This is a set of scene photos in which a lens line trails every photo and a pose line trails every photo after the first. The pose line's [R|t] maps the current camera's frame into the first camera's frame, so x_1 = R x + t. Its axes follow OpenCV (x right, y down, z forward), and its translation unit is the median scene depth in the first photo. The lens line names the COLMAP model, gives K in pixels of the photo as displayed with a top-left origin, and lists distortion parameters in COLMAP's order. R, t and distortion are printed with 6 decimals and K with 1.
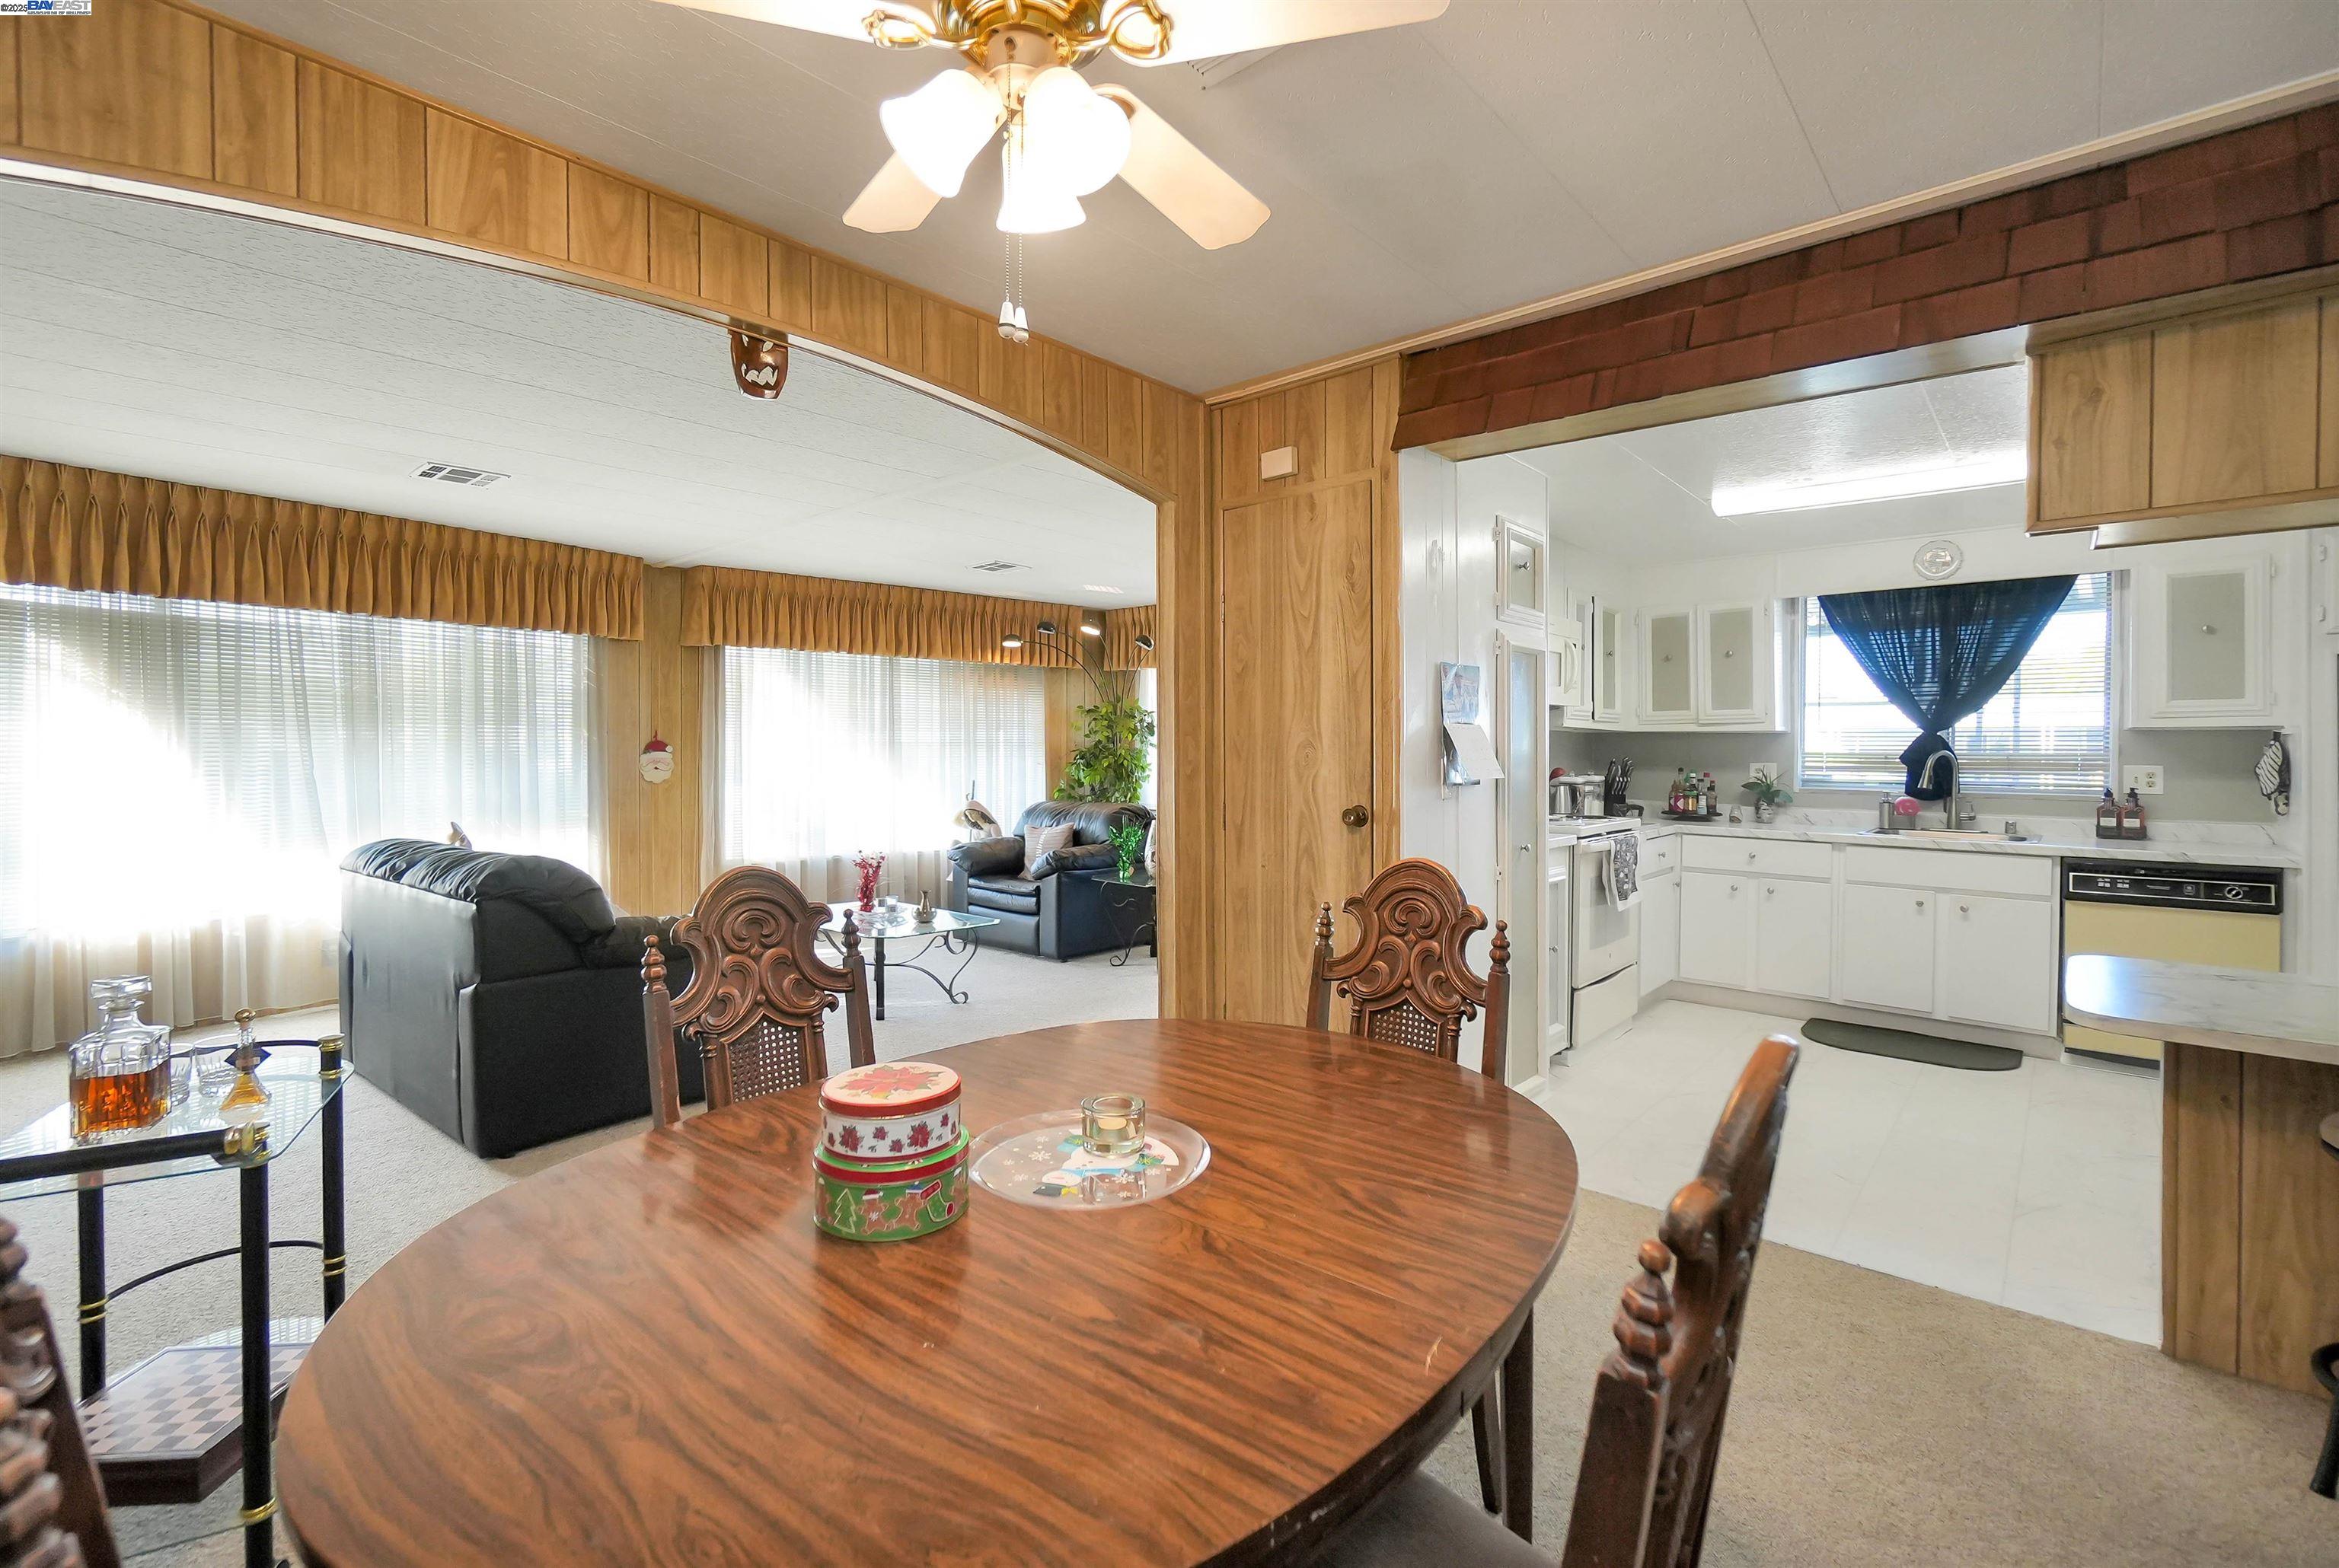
lens RADIAL K [[1026.6, 0, 1167.2], [0, 1026.6, 761.0], [0, 0, 1]] dist [-0.003272, -0.000174]
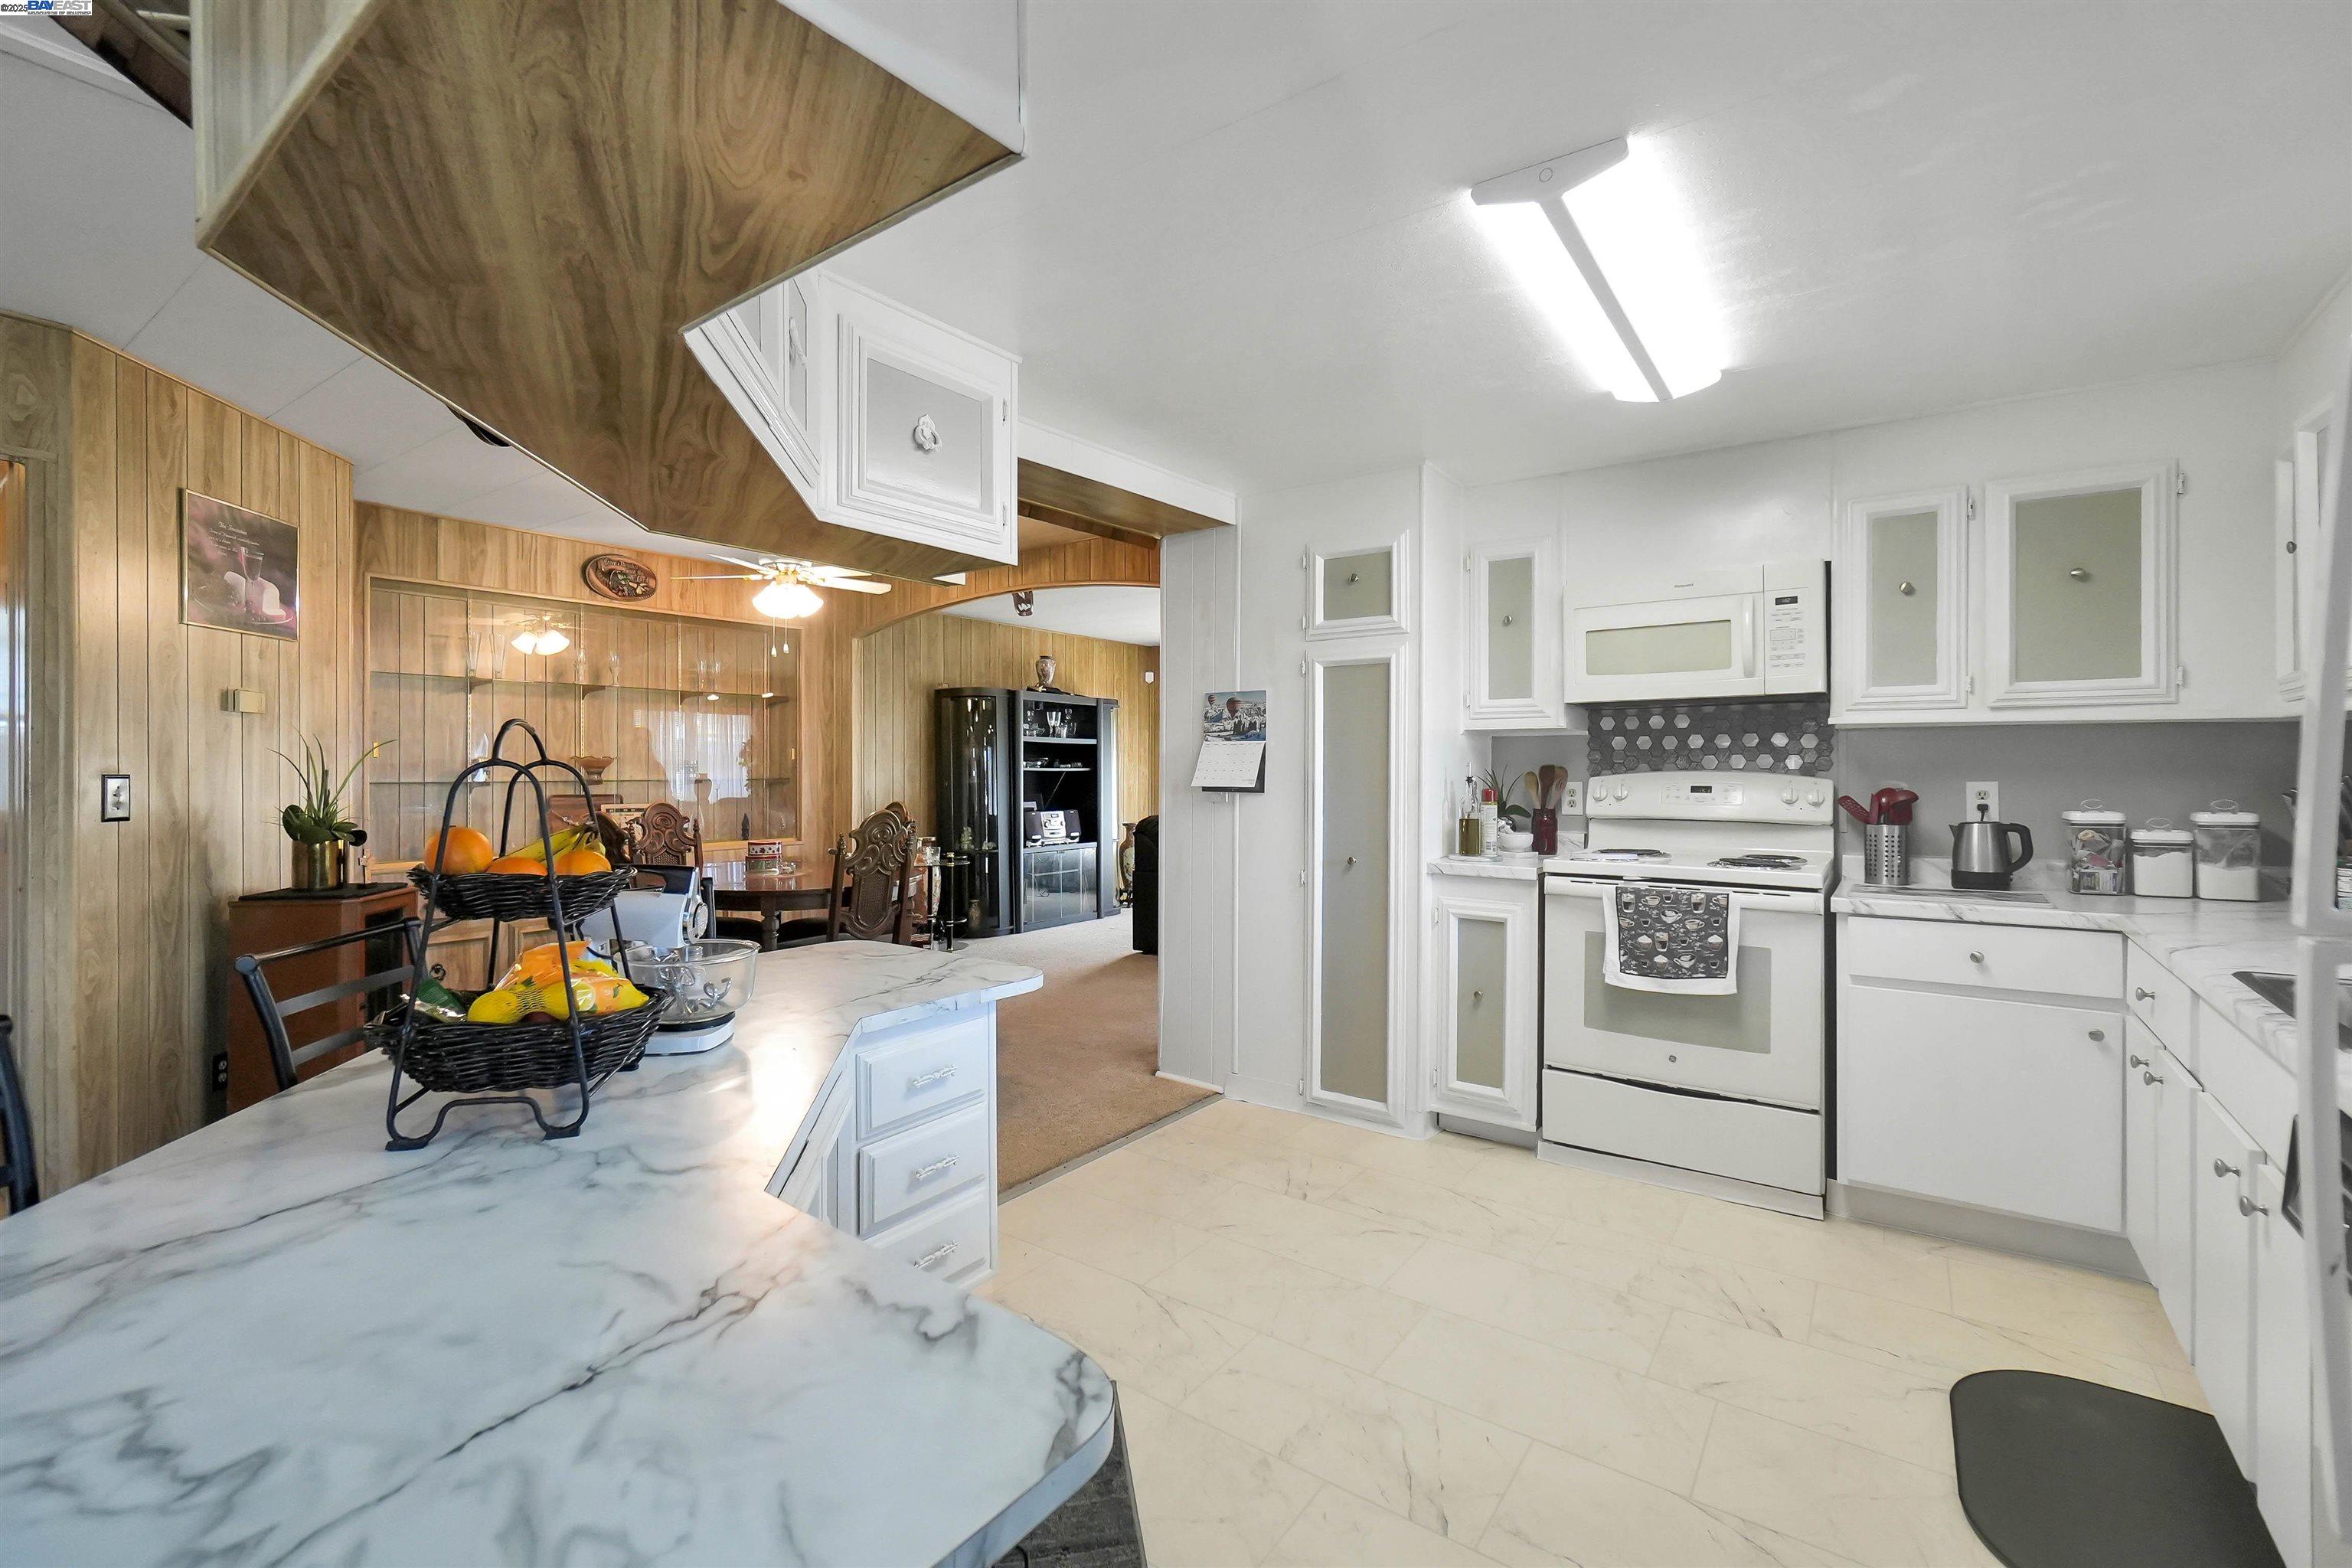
lens RADIAL K [[1026.9, 0, 1169.4], [0, 1026.9, 760.8], [0, 0, 1]] dist [-0.001583, 0.000656]
pose [[0.105320, -0.007587, -0.994409, 0.985874], [-0.010651, 0.999905, -0.008757, -0.001166], [0.994381, 0.011514, 0.105230, 0.534422]]
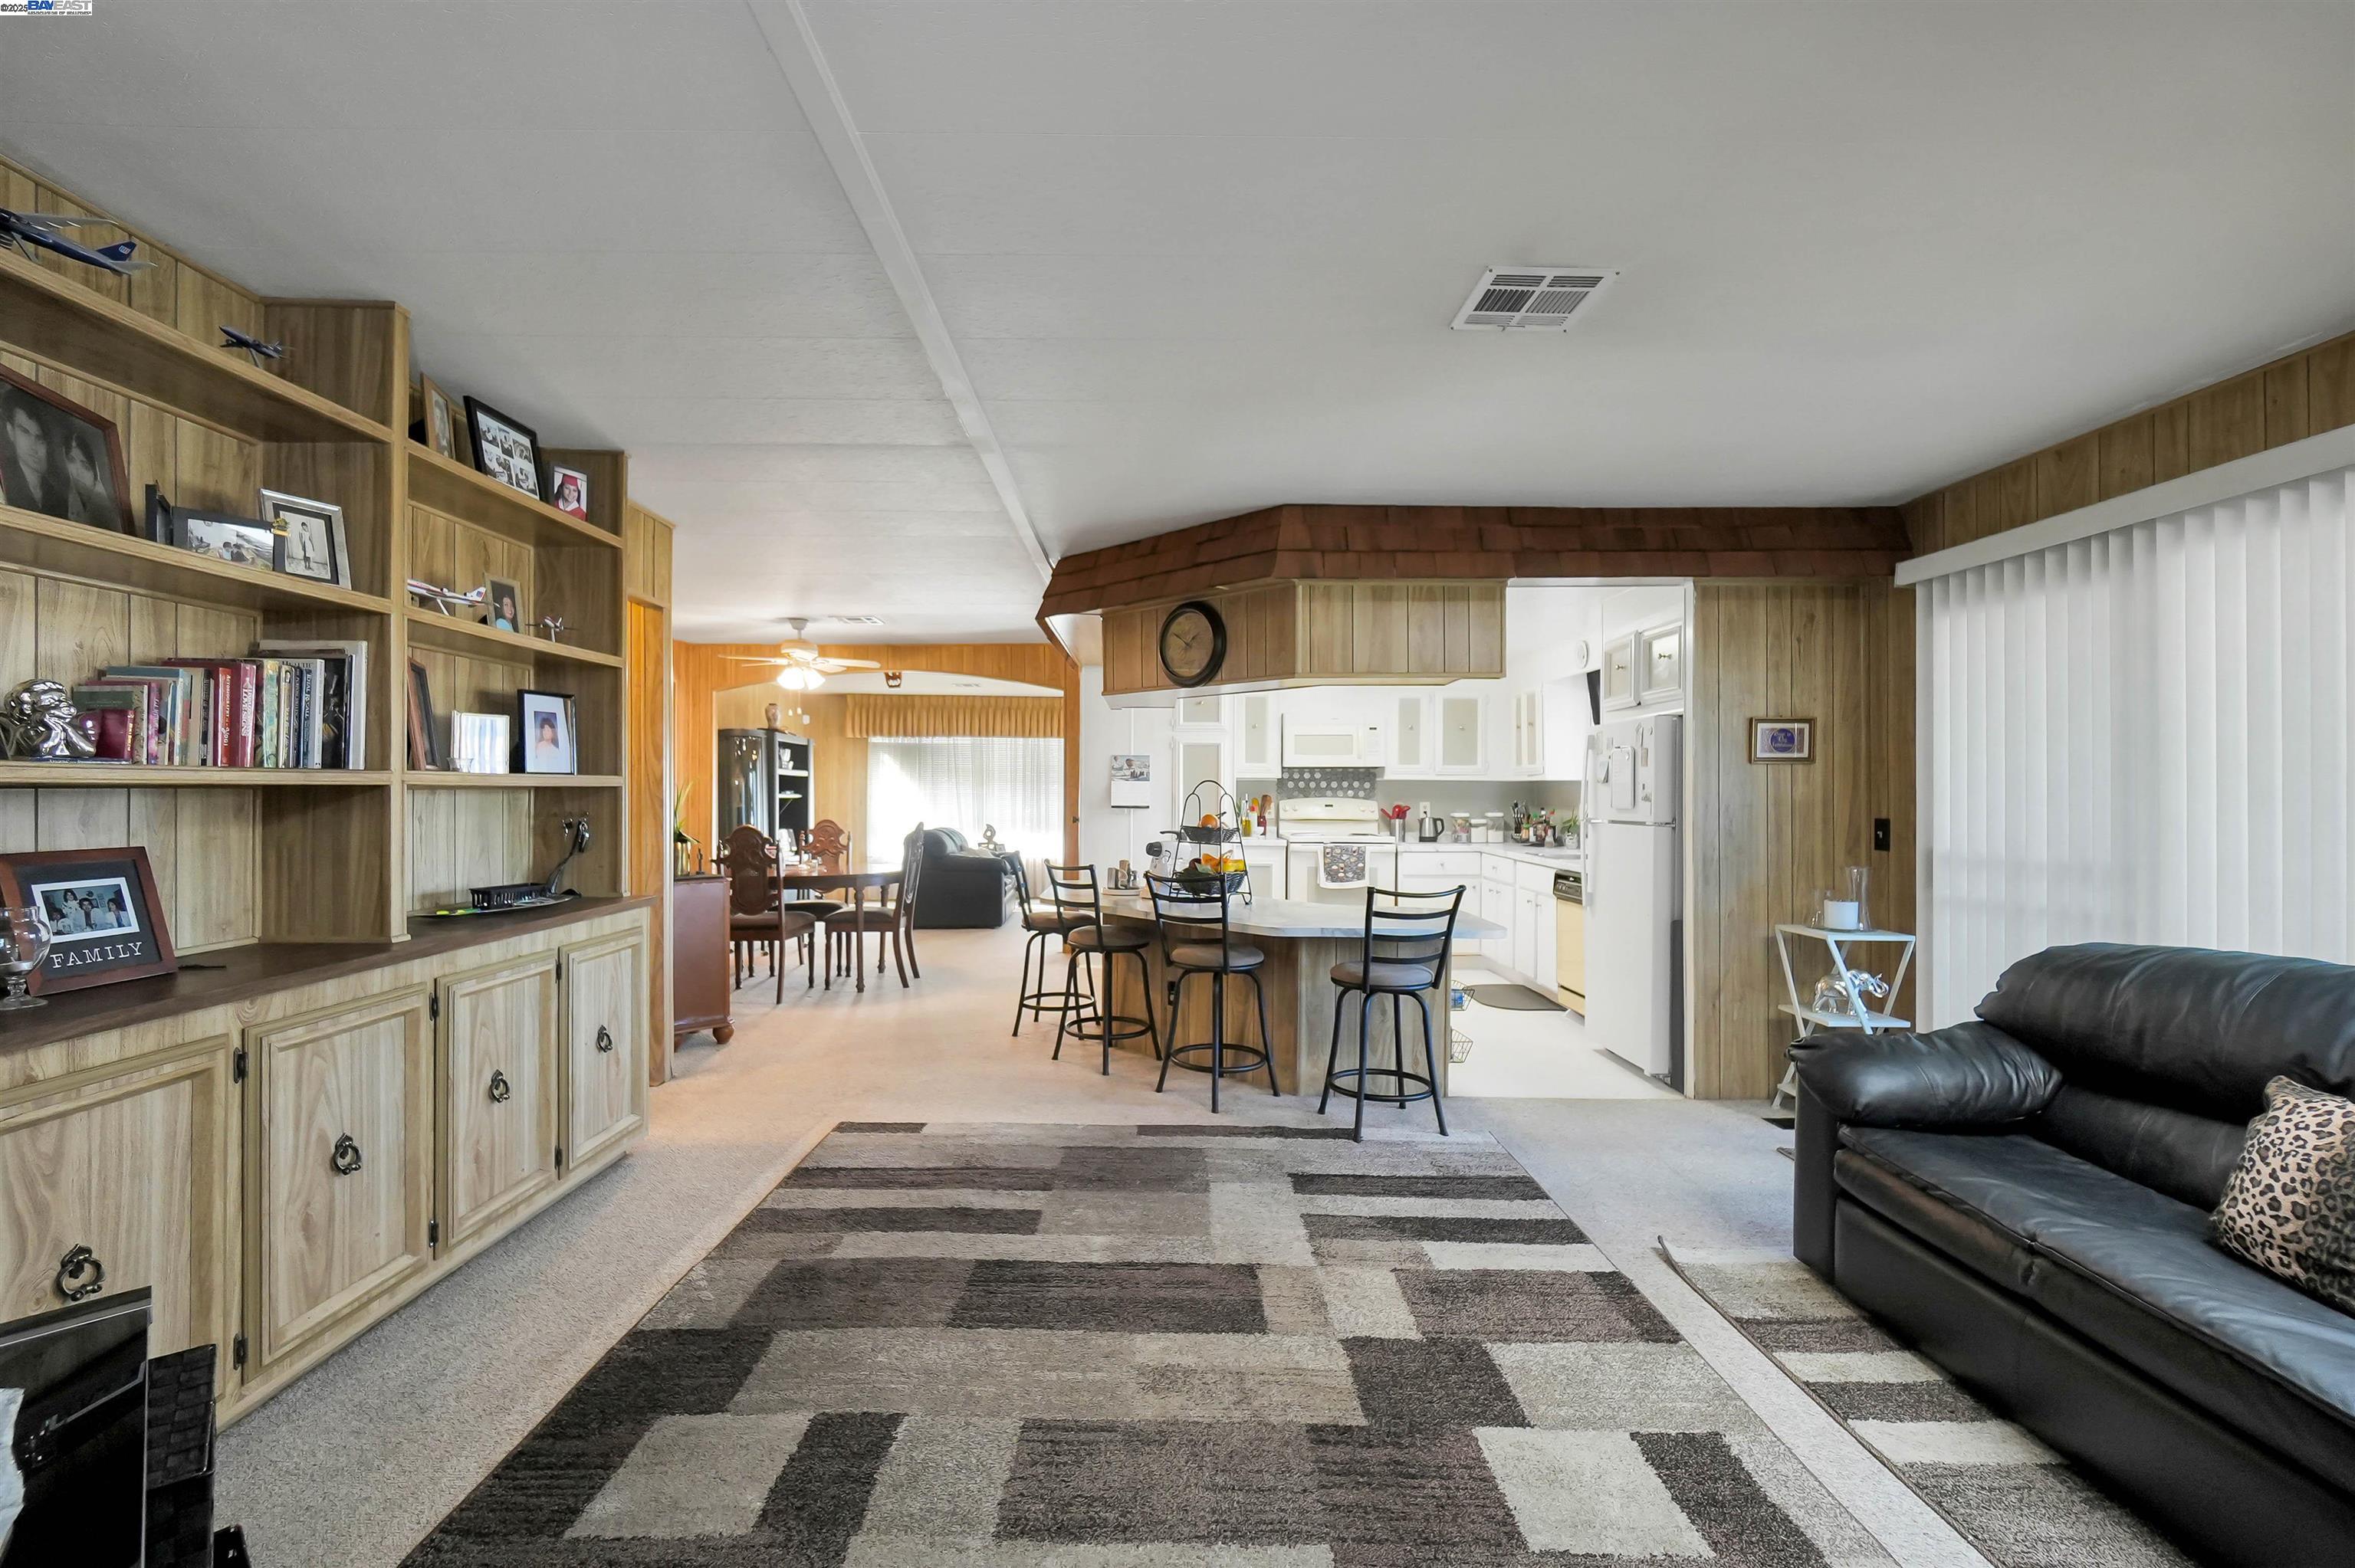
lens RADIAL K [[1039.5, 0, 1161.6], [0, 1039.5, 784.5], [0, 0, 1]] dist [-0.002055, 0.000152]
pose [[0.673201, -0.006929, -0.739427, 1.348436], [-0.009416, 0.999795, -0.017942, 0.006923], [0.739400, 0.019041, 0.672997, -0.322371]]
